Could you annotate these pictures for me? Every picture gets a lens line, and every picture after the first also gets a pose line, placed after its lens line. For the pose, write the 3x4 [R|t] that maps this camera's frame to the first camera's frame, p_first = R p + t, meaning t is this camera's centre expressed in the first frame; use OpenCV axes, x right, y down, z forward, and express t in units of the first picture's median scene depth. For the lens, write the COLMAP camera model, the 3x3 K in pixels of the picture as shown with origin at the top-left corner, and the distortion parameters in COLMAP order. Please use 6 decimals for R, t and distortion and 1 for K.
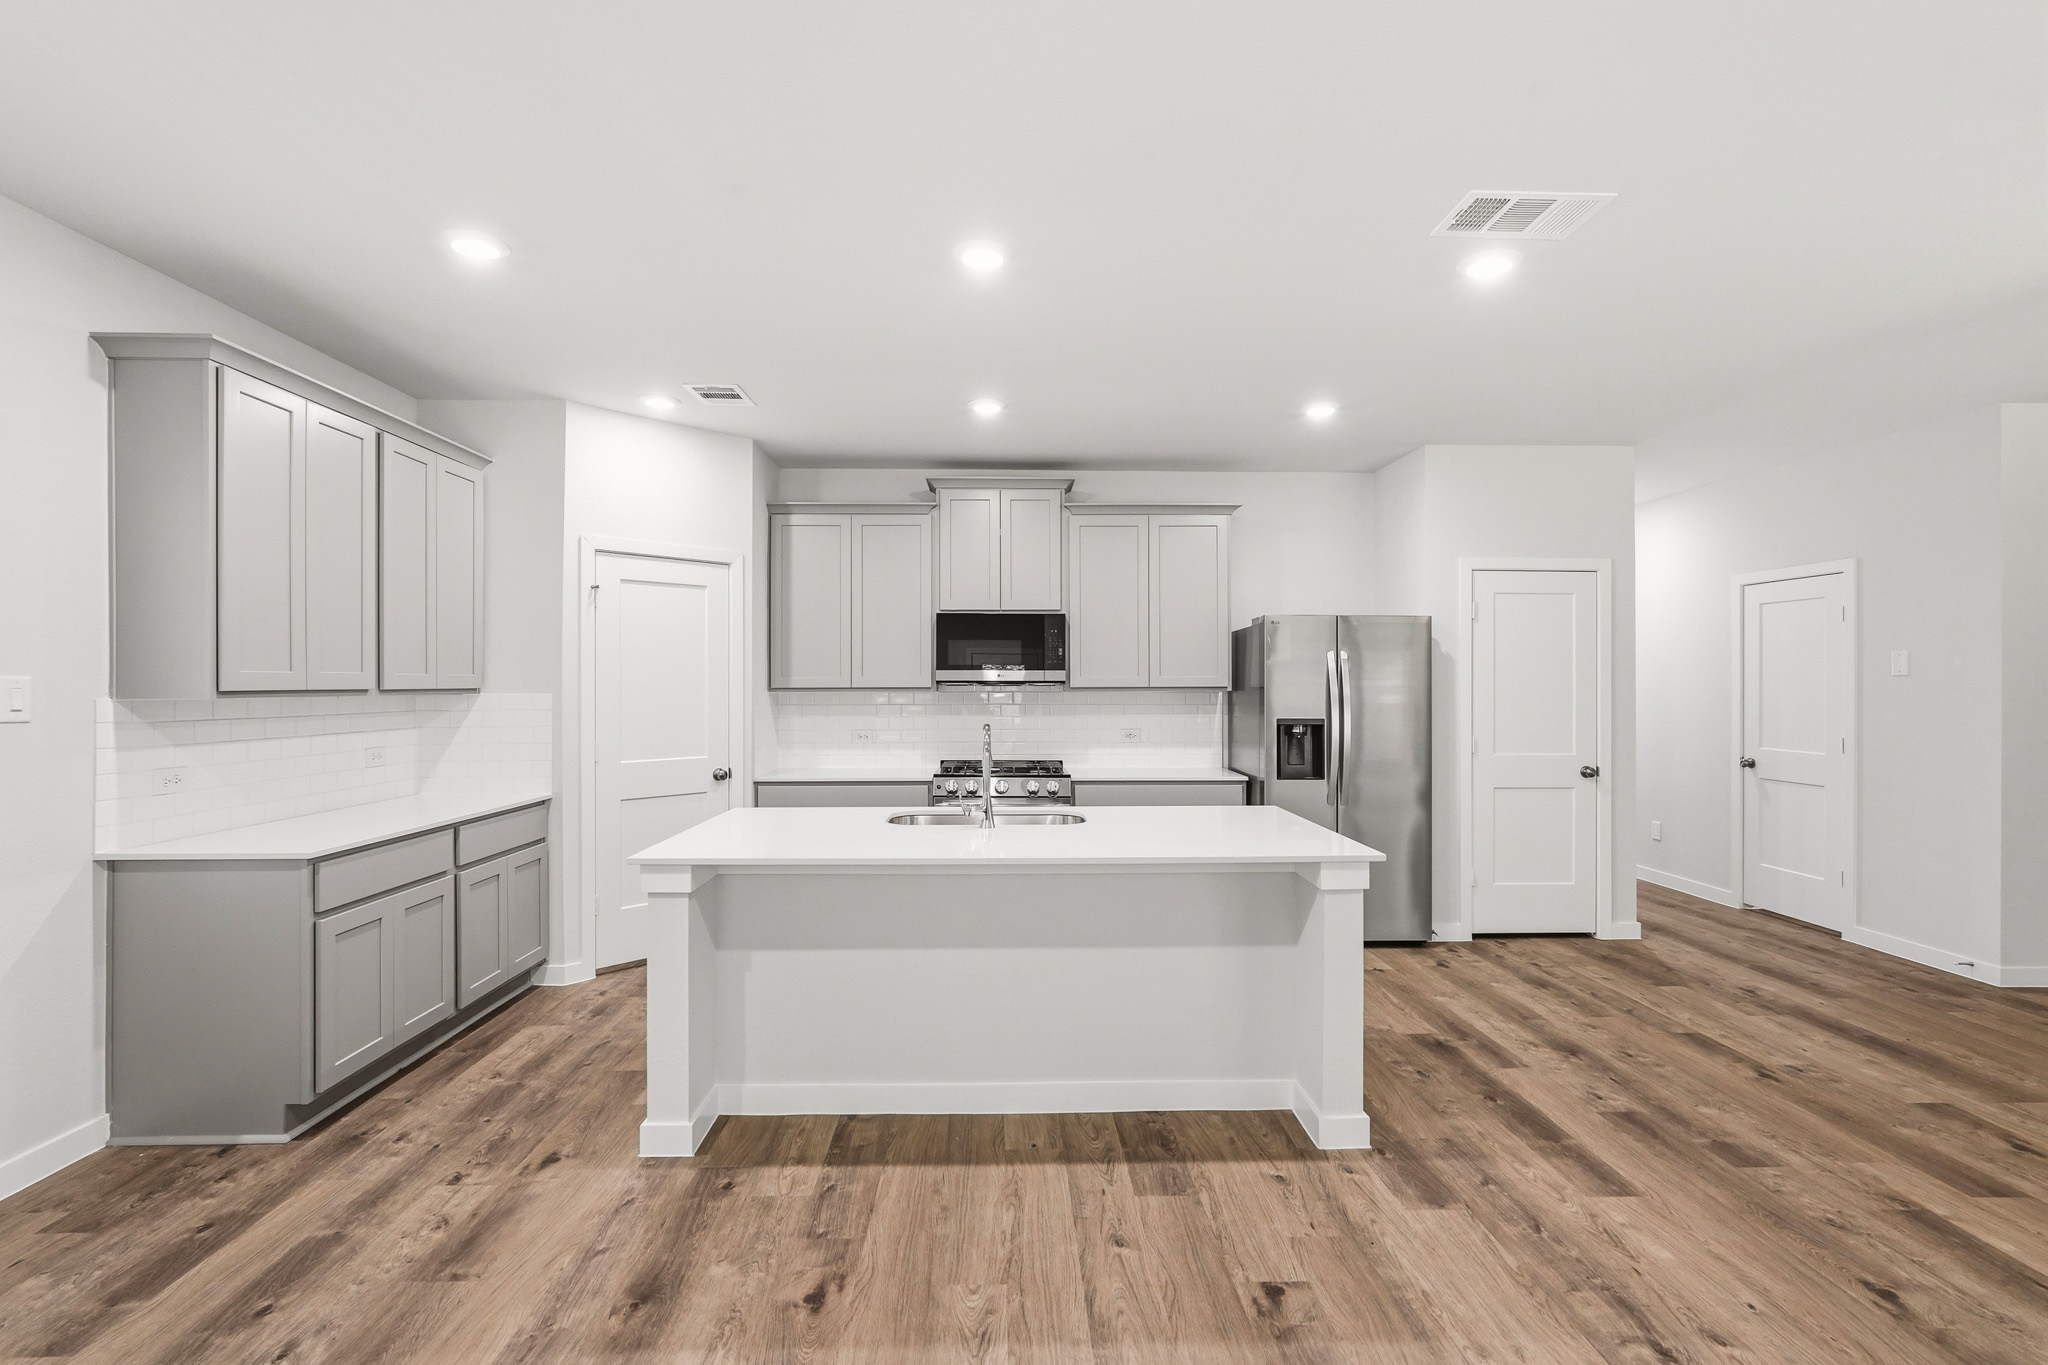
lens RADIAL K [[939.8, 0, 1022.2], [0, 939.8, 682.8], [0, 0, 1]] dist [-0.017256, 0.008887]
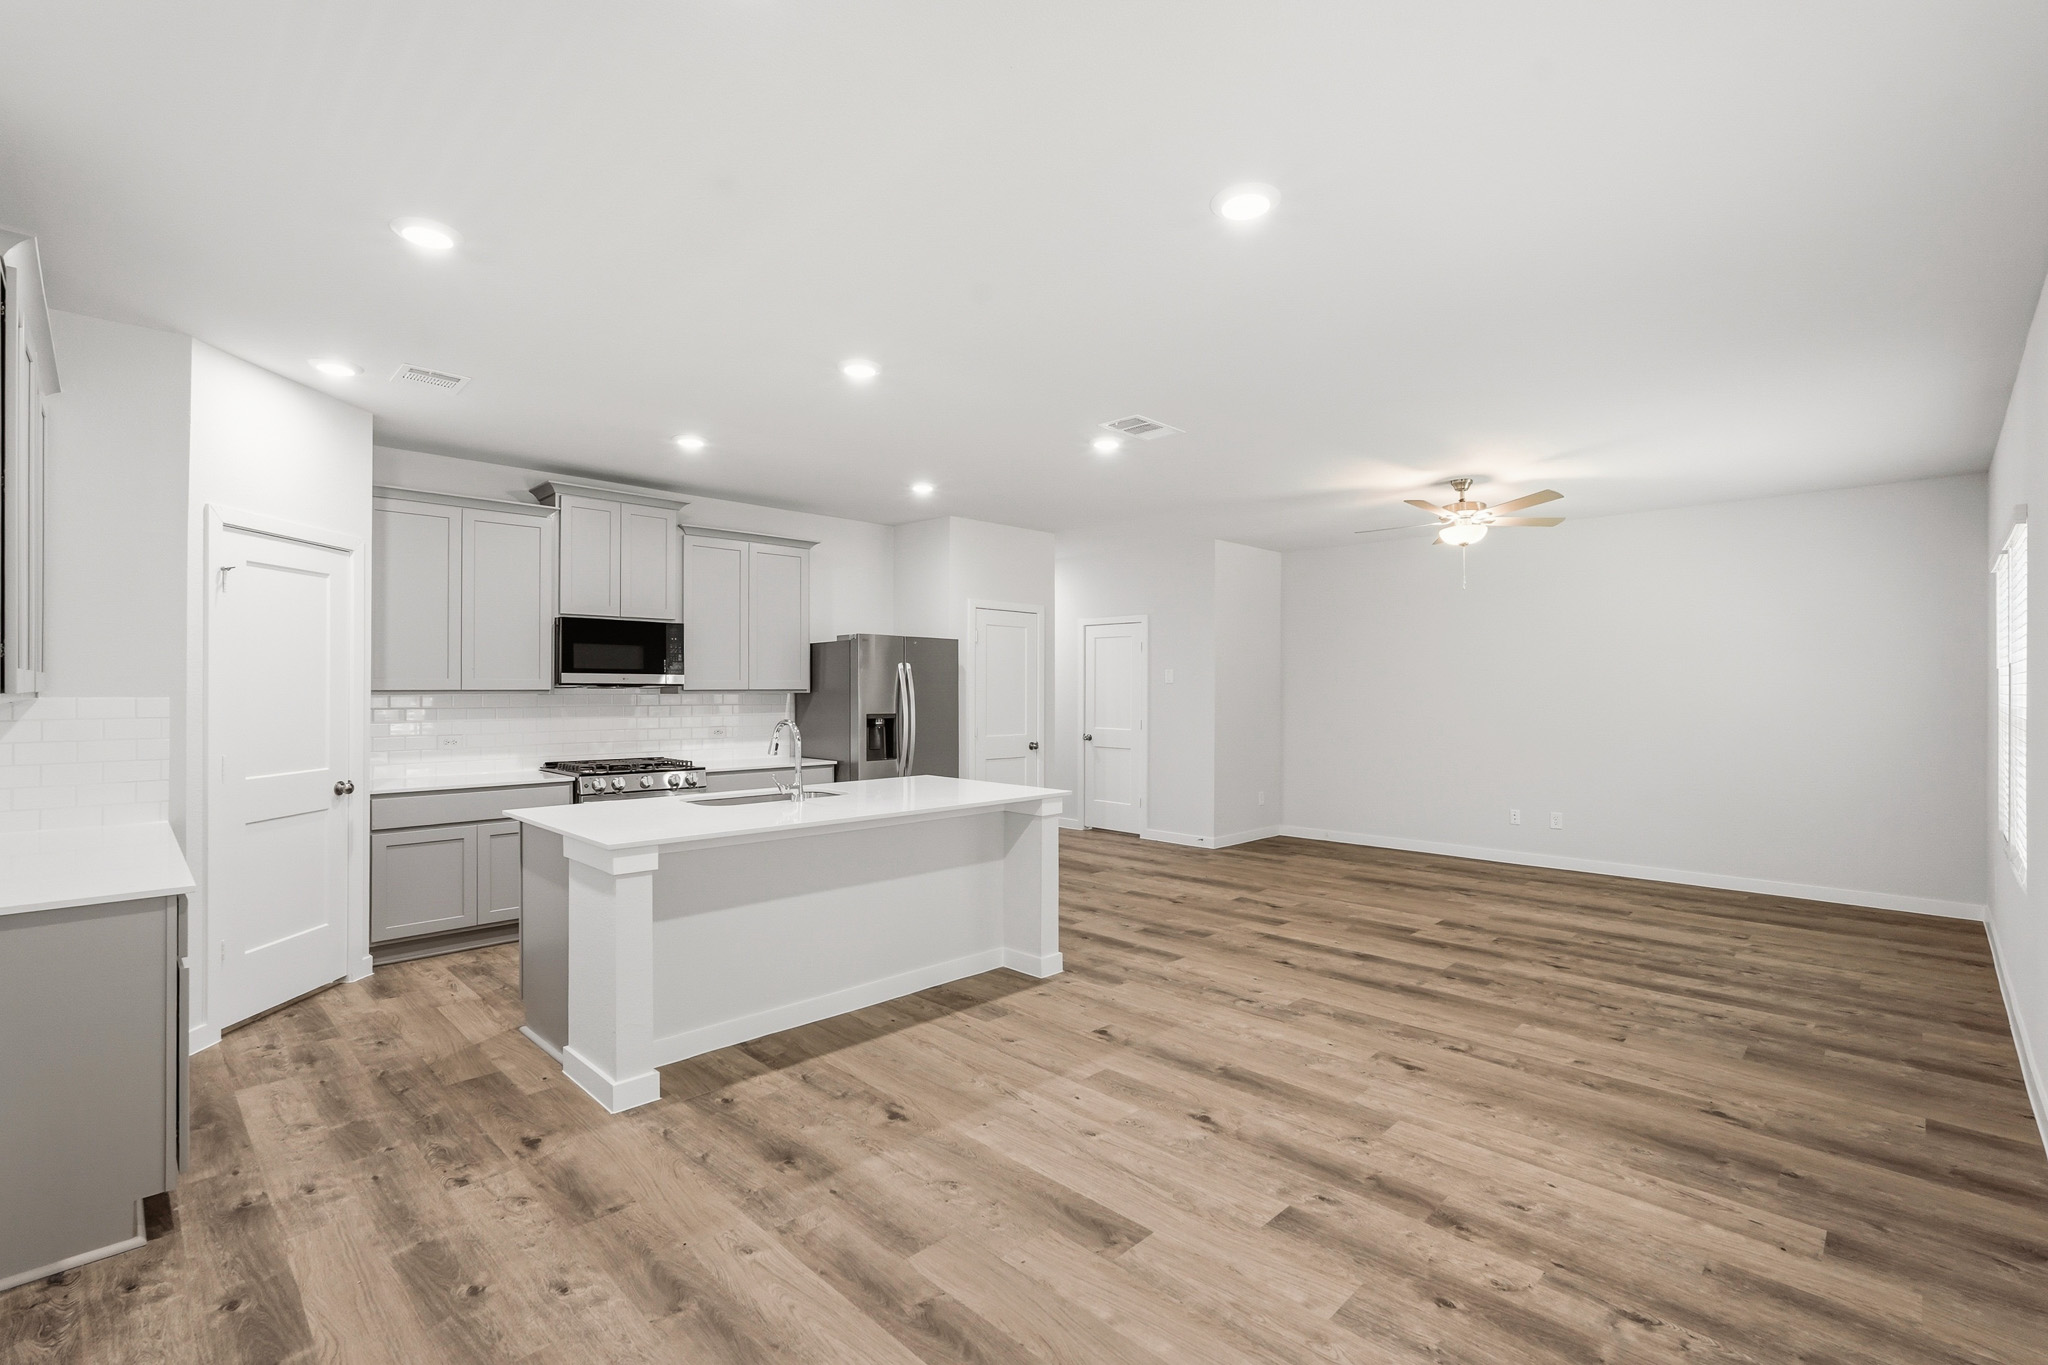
lens RADIAL K [[918.0, 0, 1024.0], [0, 918.0, 682.5], [0, 0, 1]] dist [-0.020119, 0.008916]
pose [[0.722238, 0.006055, 0.691618, -0.633065], [-0.004000, 0.999982, -0.004577, -0.000436], [-0.691633, 0.000539, 0.722249, -0.090514]]
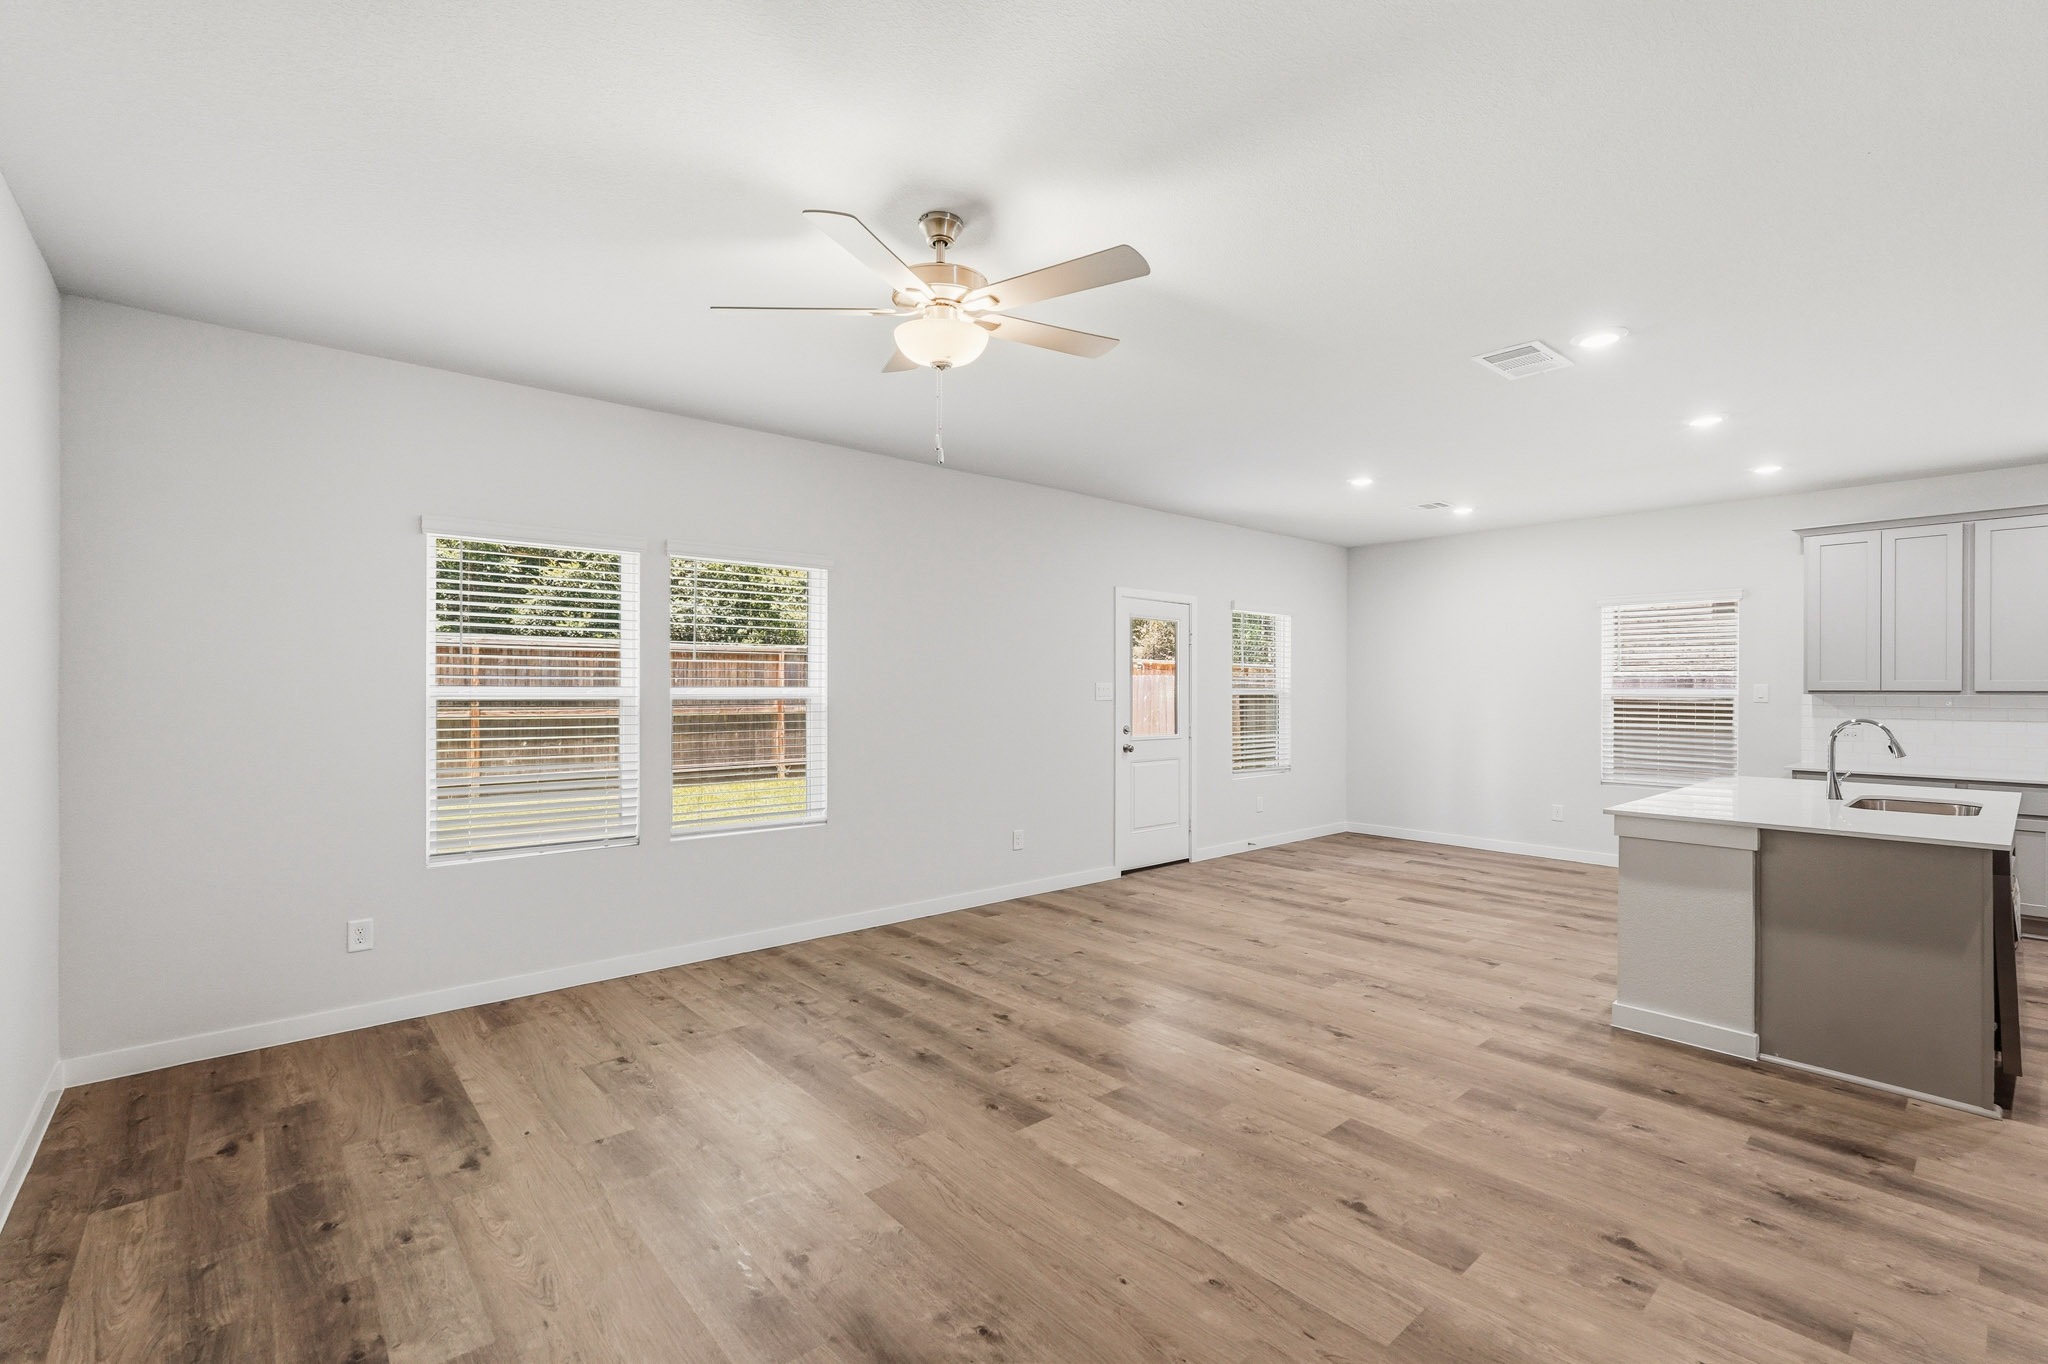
lens RADIAL K [[899.8, 0, 1021.0], [0, 899.8, 688.7], [0, 0, 1]] dist [-0.018759, 0.008925]
pose [[-0.771230, -0.002293, -0.636553, 1.495743], [-0.001534, 0.999997, -0.001744, 0.007949], [0.636555, -0.000369, -0.771231, 1.166338]]
